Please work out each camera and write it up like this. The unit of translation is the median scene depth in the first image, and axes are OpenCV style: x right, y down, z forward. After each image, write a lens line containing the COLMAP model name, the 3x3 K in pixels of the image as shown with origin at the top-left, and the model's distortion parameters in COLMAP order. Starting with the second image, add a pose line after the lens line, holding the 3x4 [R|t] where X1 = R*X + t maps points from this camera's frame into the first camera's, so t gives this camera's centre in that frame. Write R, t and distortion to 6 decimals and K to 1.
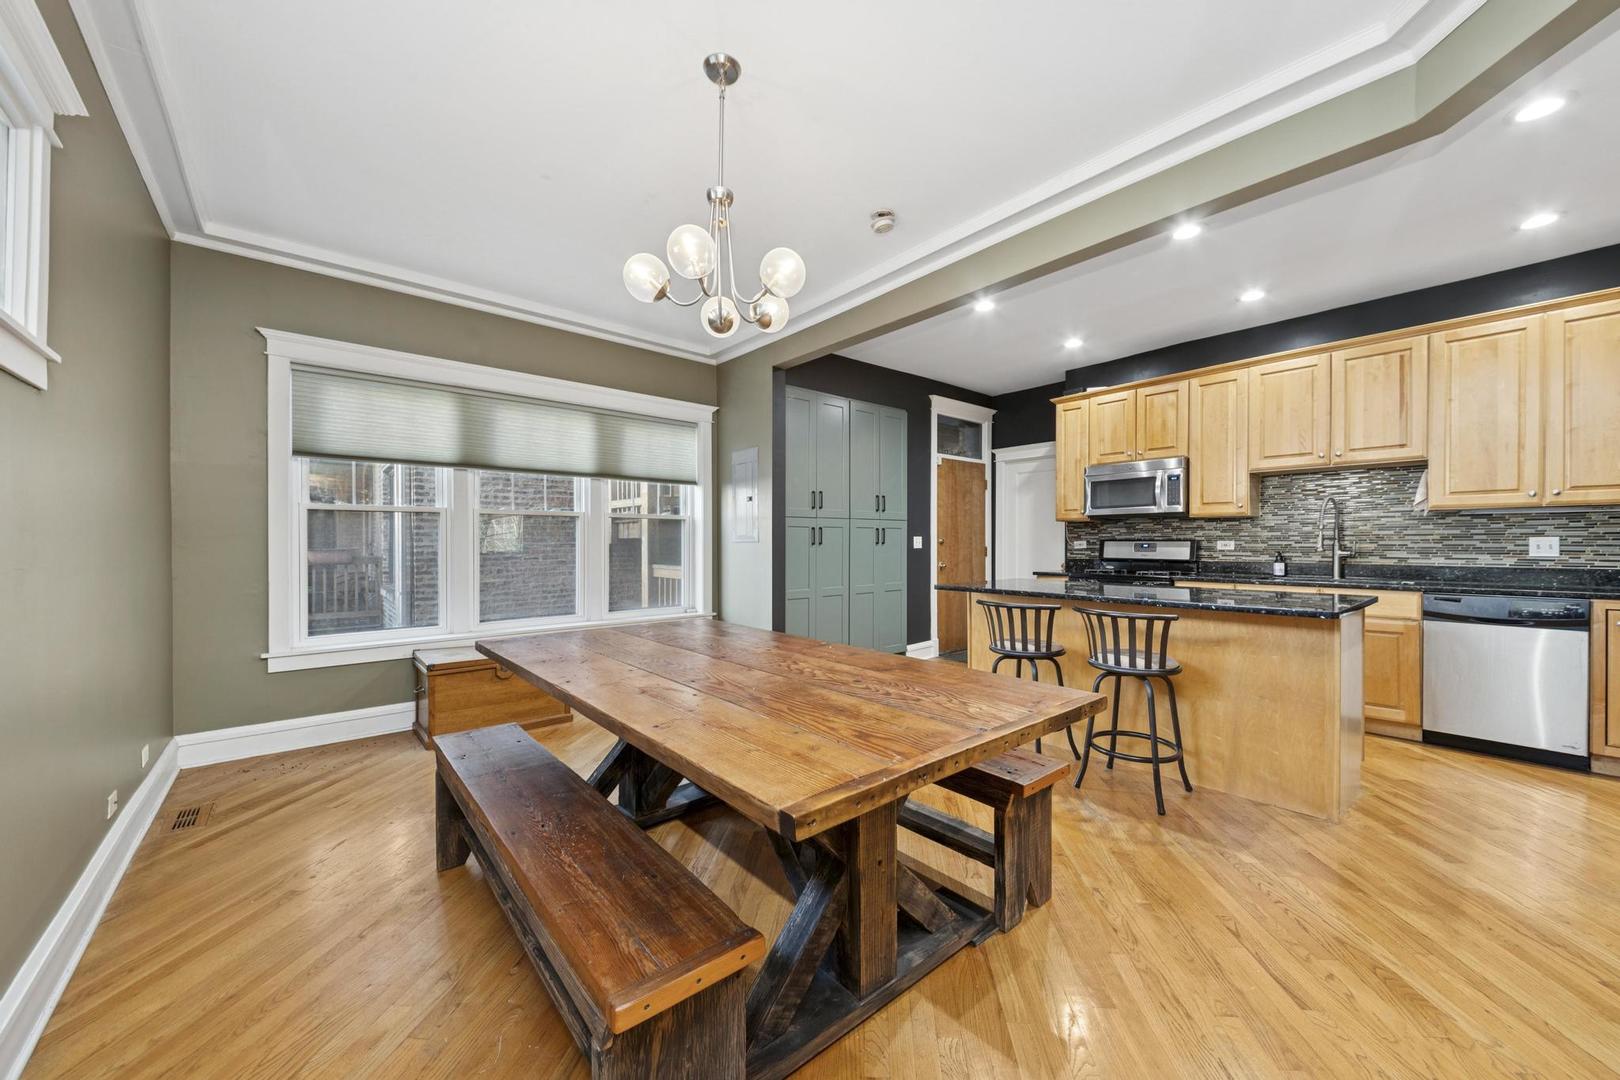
lens RADIAL K [[571.1, 0, 810.0], [0, 571.1, 540.0], [0, 0, 1]] dist [0.032446, -0.010642]
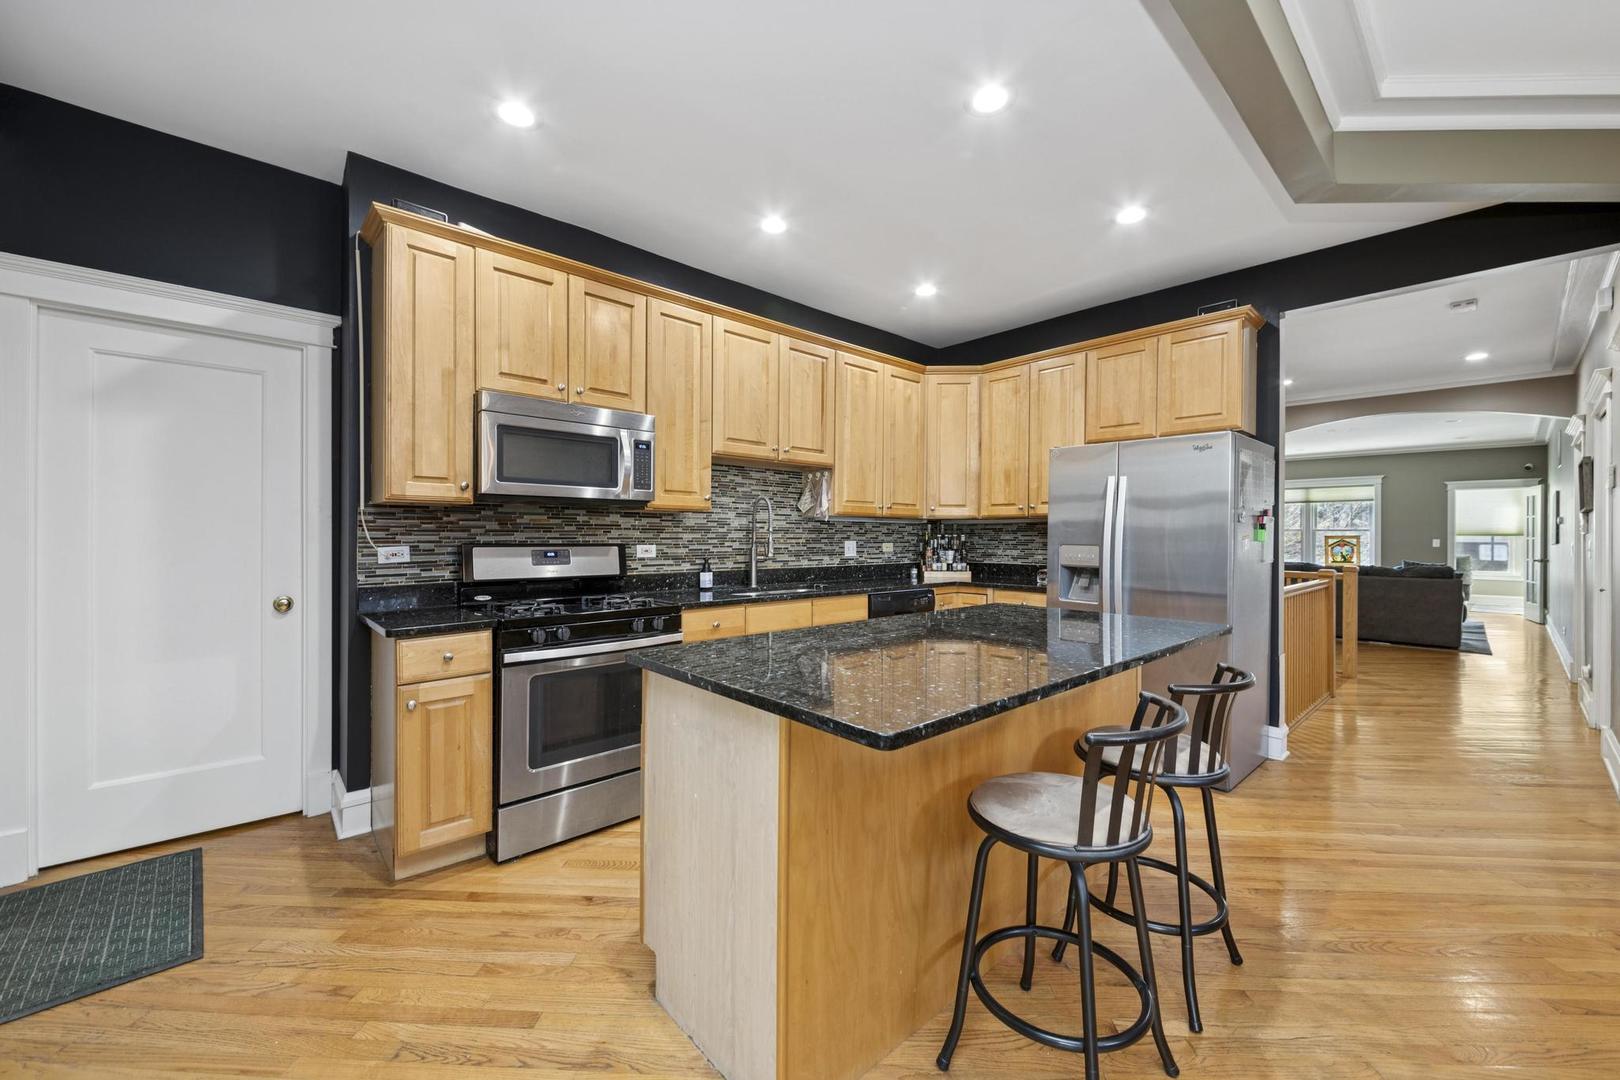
lens RADIAL K [[648.9, 0, 810.0], [0, 648.9, 540.0], [0, 0, 1]] dist [0.017267, -0.000024]
pose [[-0.078522, -0.004001, 0.996904, -0.094452], [-0.004593, 0.999983, 0.003652, -0.008762], [-0.996902, -0.004292, -0.078539, 0.897533]]
